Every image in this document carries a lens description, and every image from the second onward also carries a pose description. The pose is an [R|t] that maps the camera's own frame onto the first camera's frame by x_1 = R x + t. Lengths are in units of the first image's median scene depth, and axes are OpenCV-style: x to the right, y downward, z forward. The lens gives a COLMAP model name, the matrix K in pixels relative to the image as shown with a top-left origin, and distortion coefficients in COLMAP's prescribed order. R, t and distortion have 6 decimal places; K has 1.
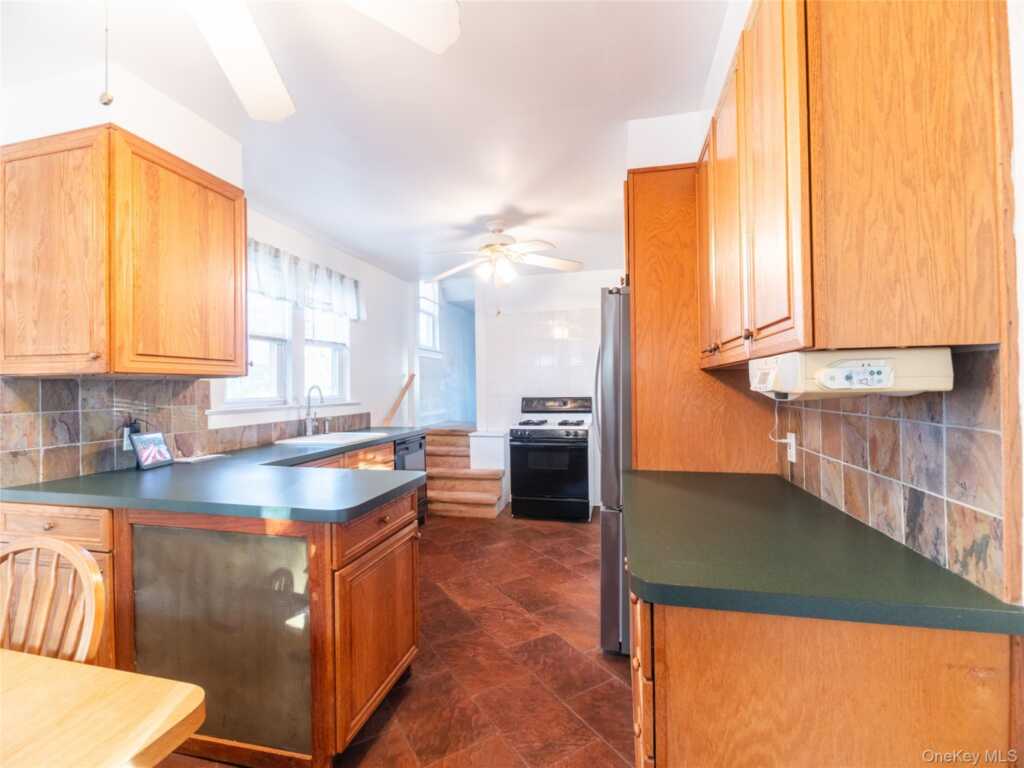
lens RADIAL K [[452.5, 0, 512.8], [0, 452.5, 384.7], [0, 0, 1]] dist [-0.004766, -0.000108]
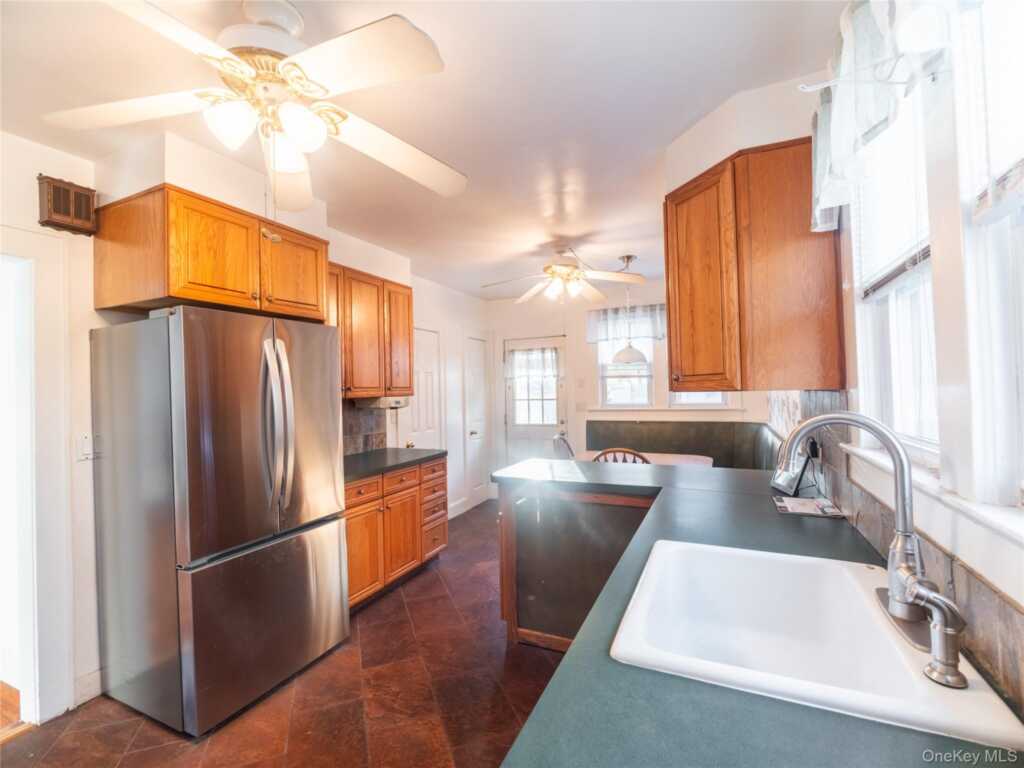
lens RADIAL K [[452.5, 0, 511.7], [0, 452.5, 384.3], [0, 0, 1]] dist [-0.004766, -0.000108]
pose [[-0.979454, 0.040664, 0.197525, -0.411291], [0.037202, 0.999083, -0.021207, -0.023550], [-0.198206, -0.013423, -0.980068, 1.796082]]
